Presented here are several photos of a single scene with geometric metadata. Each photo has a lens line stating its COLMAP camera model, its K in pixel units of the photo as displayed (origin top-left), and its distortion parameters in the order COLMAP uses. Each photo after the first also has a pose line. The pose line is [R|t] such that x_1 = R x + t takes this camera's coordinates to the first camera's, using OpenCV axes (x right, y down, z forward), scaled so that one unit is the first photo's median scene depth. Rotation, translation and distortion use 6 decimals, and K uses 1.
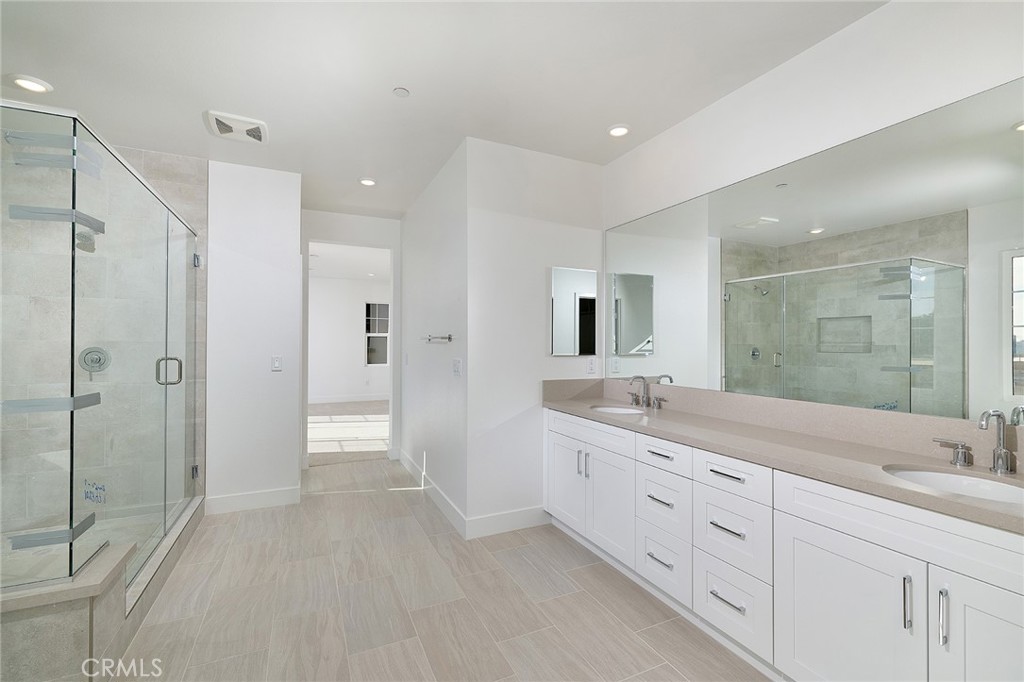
lens RADIAL K [[443.1, 0, 498.7], [0, 443.1, 341.9], [0, 0, 1]] dist [0.000751, -0.004057]
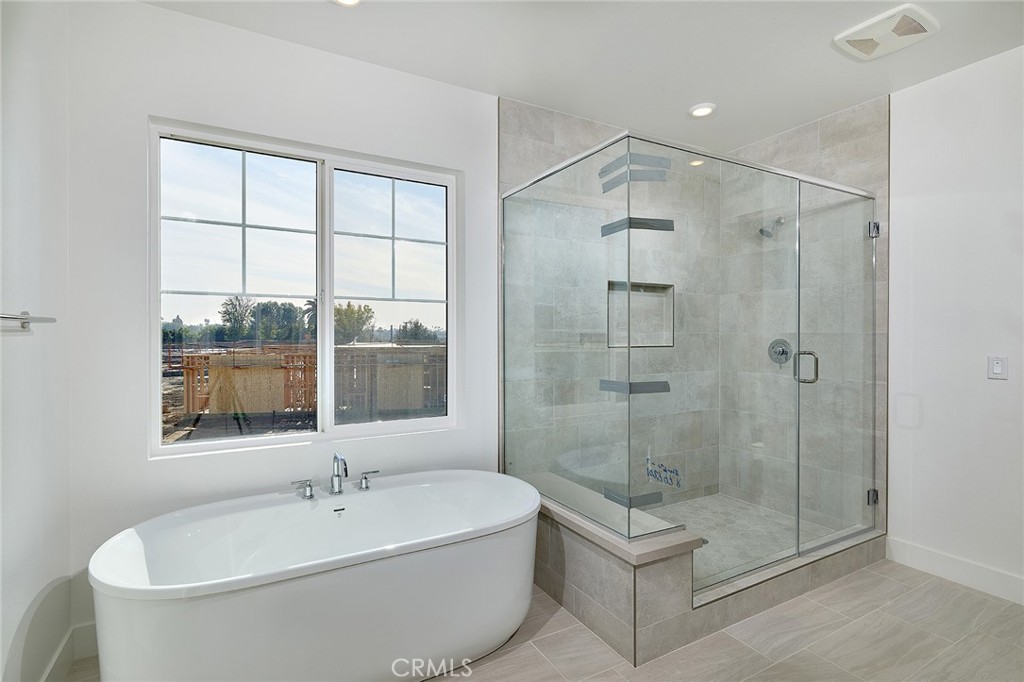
lens RADIAL K [[492.1, 0, 511.5], [0, 492.1, 339.1], [0, 0, 1]] dist [-0.000712, -0.000071]
pose [[0.097523, 0.006343, -0.995213, 0.126007], [0.003384, 0.999972, 0.006705, 0.002346], [0.995227, -0.004021, 0.097499, 0.272901]]
